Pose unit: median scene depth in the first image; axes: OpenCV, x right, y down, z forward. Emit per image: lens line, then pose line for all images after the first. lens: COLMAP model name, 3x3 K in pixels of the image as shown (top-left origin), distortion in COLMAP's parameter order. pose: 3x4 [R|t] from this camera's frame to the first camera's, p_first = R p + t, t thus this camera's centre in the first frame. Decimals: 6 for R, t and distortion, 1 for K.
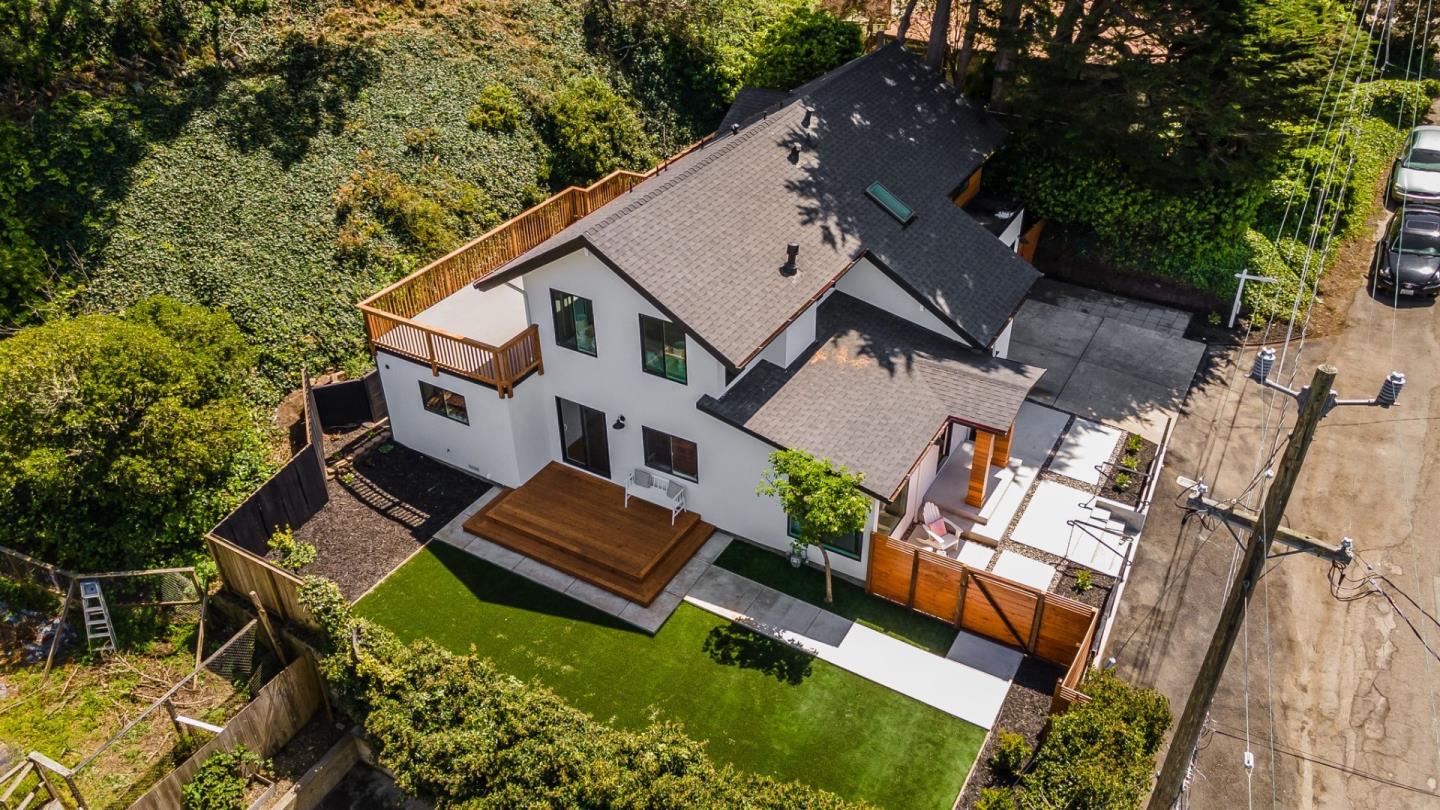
lens RADIAL K [[1040.4, 0, 720.0], [0, 1040.4, 405.0], [0, 0, 1]] dist [0.034032, -0.000544]
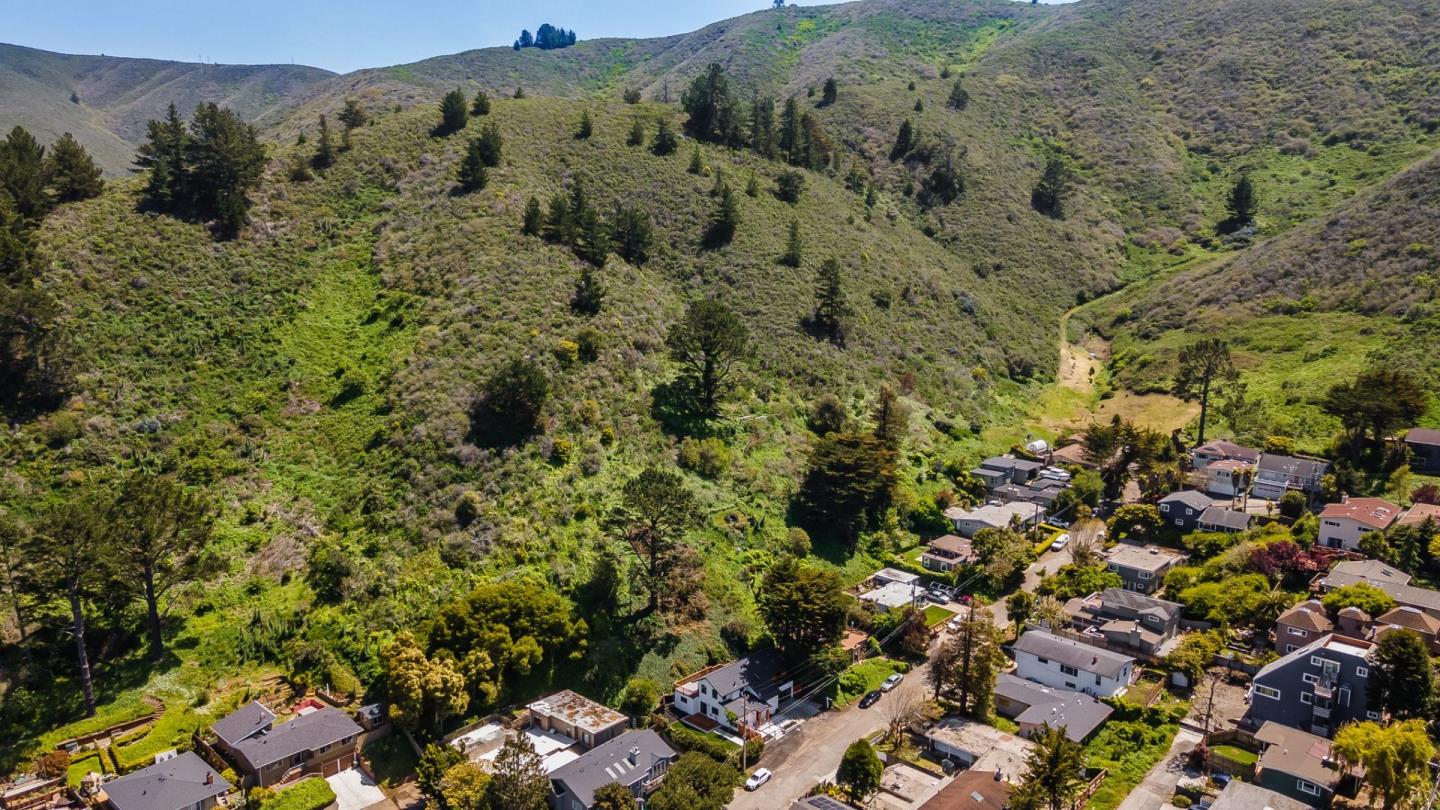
lens RADIAL K [[1040.4, 0, 720.0], [0, 1040.4, 405.0], [0, 0, 1]] dist [0.034032, -0.000544]
pose [[0.970700, 0.056077, -0.233658, 1.443166], [-0.140504, 0.921293, -0.362598, 0.663094], [0.194934, 0.384804, 0.902179, -5.821707]]
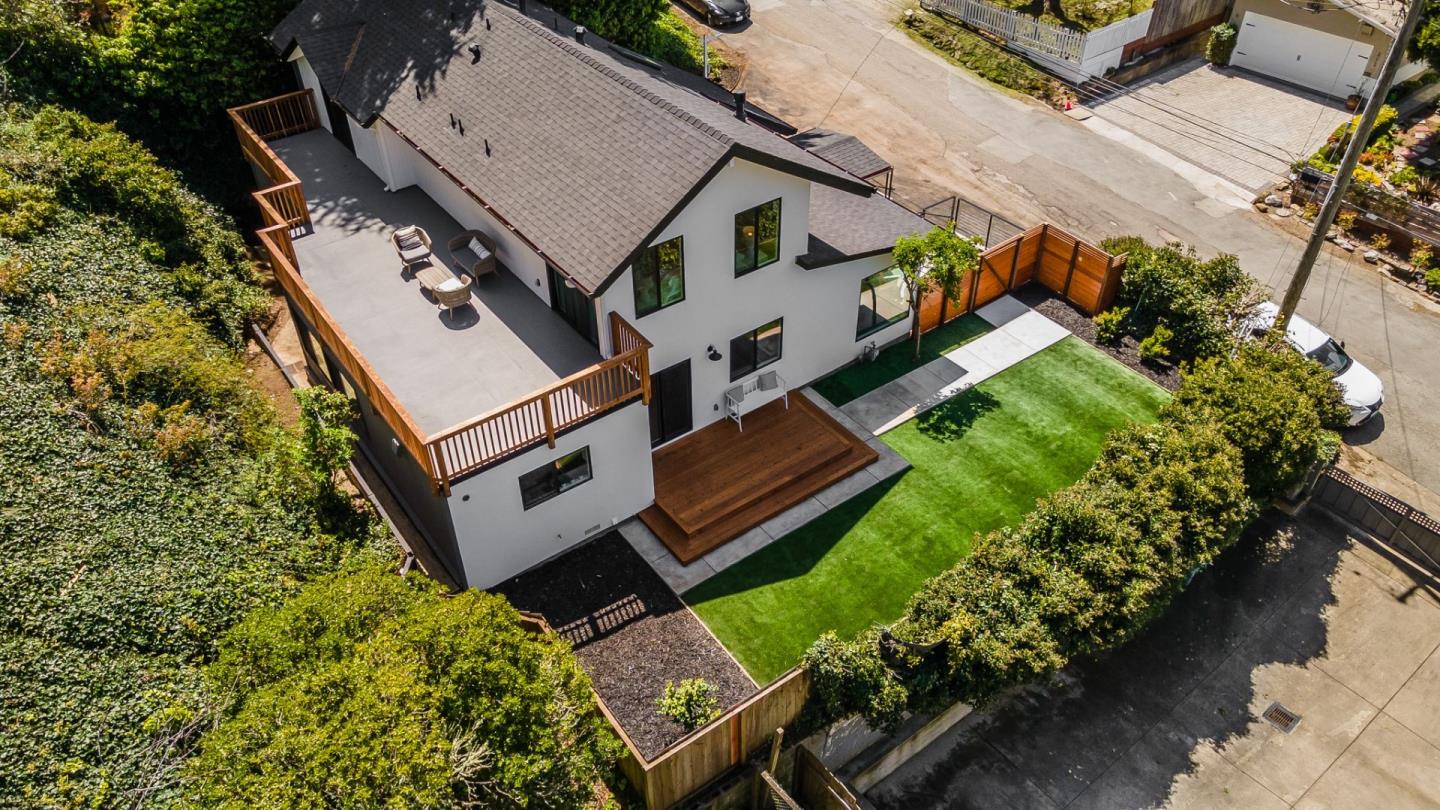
lens RADIAL K [[1040.4, 0, 720.0], [0, 1040.4, 405.0], [0, 0, 1]] dist [0.034032, -0.000544]
pose [[0.397870, -0.577837, 0.712604, -0.753473], [0.515178, 0.783423, 0.347621, -0.255809], [-0.759138, 0.228810, 0.609389, 0.443001]]
